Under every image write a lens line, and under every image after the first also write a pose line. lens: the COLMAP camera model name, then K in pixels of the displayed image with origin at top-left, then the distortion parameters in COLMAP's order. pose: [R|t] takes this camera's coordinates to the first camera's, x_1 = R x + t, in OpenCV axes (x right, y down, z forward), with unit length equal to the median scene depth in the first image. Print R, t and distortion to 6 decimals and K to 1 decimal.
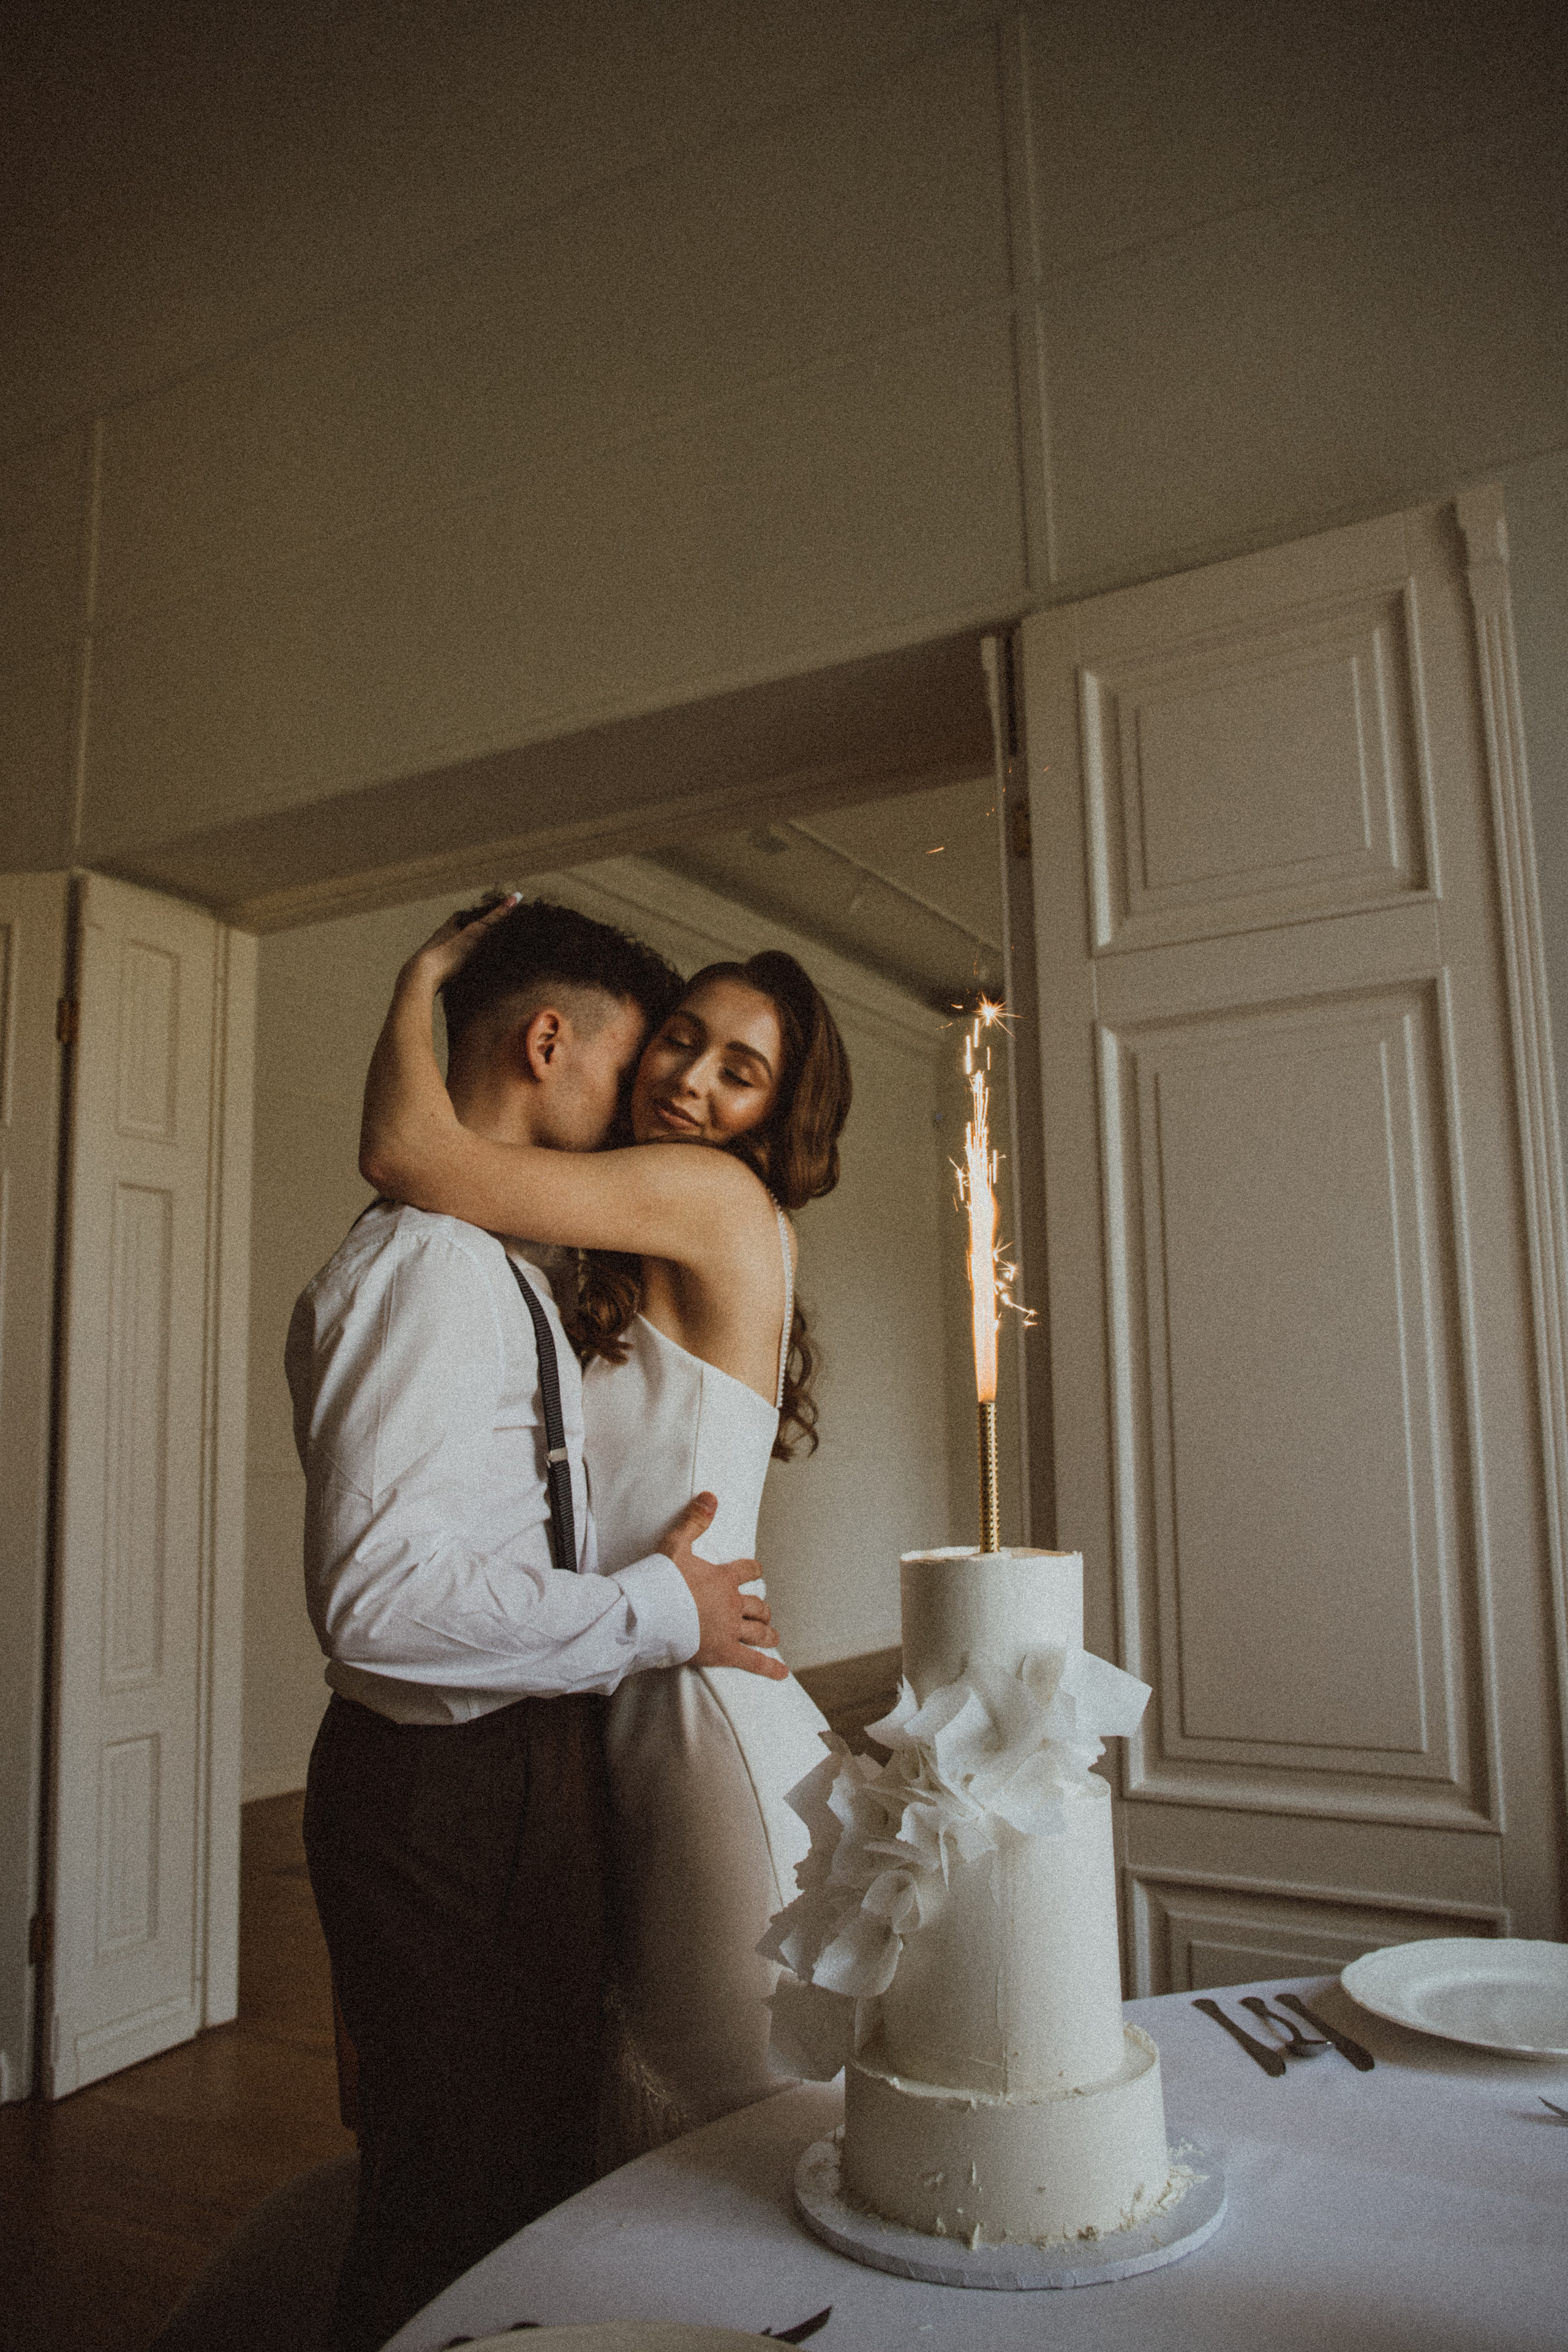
lens RADIAL K [[1832.5, 0, 785.7], [0, 1832.5, 1205.7], [0, 0, 1]] dist [-0.124160, 0.163292]
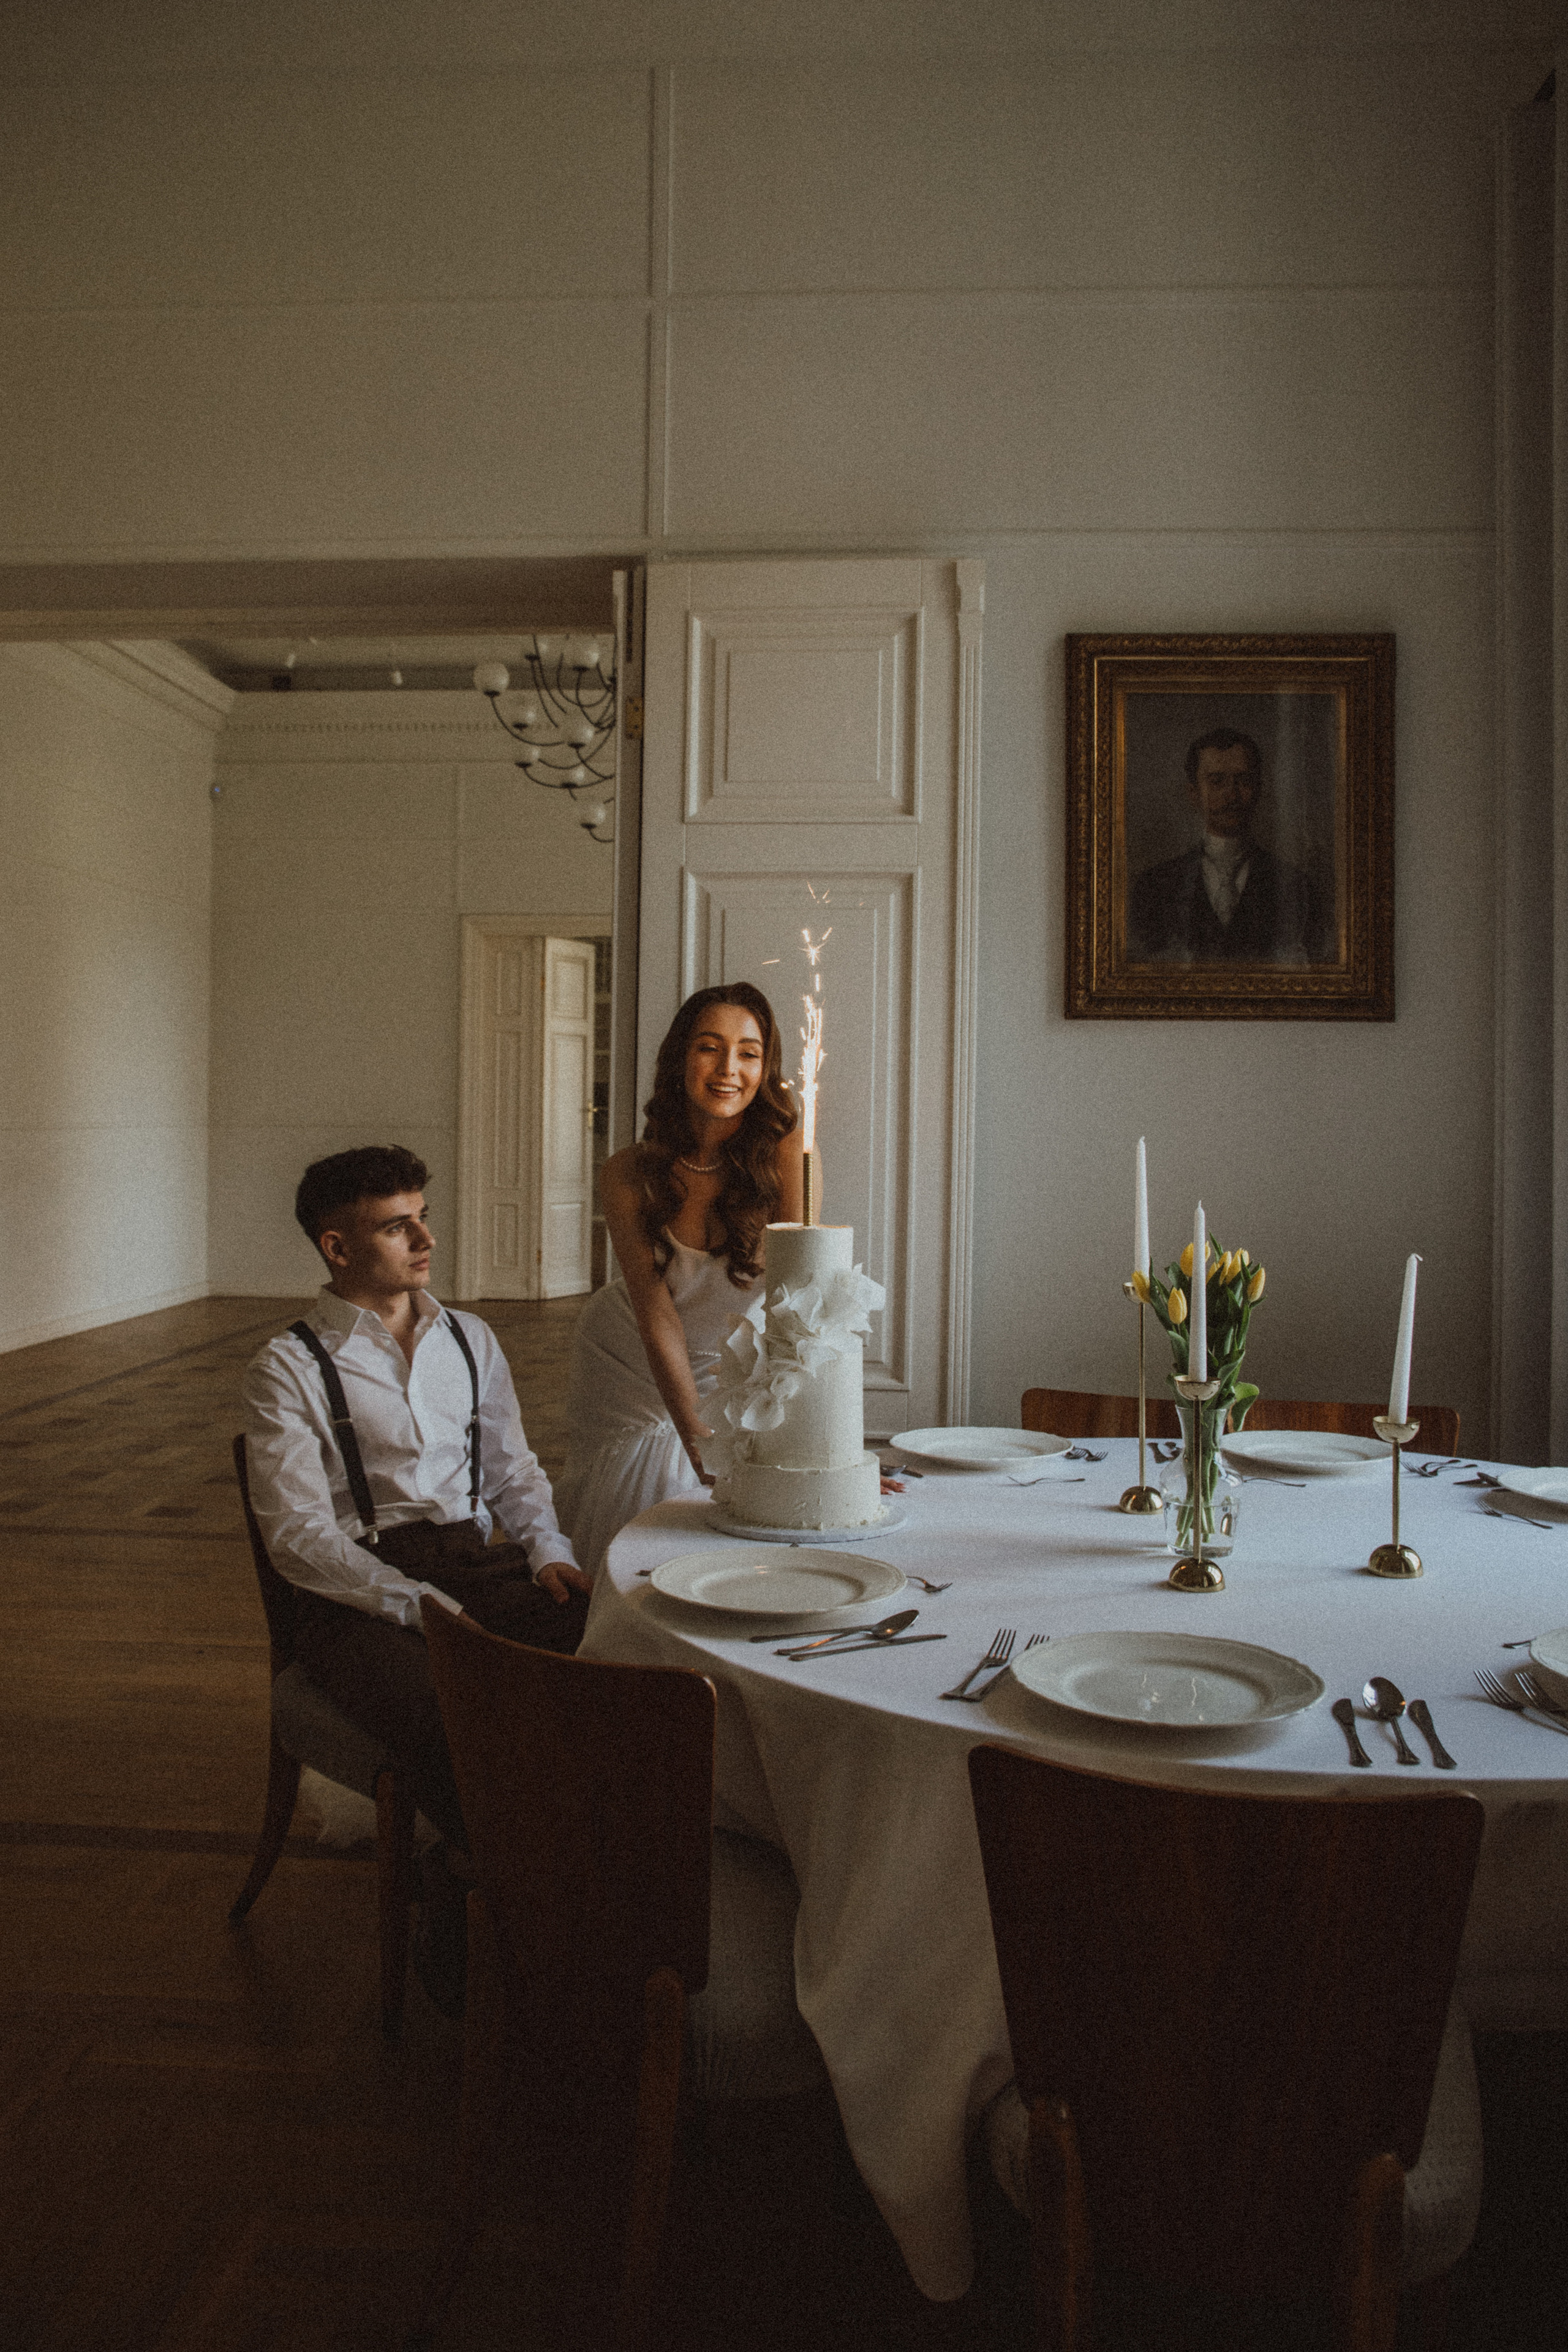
lens RADIAL K [[1832.5, 0, 785.7], [0, 1832.5, 1205.7], [0, 0, 1]] dist [-0.124160, 0.163292]
pose [[0.903248, 0.017096, 0.428778, -0.419528], [-0.094133, 0.982762, 0.159113, -0.082451], [-0.418667, -0.184081, 0.889287, -0.430393]]
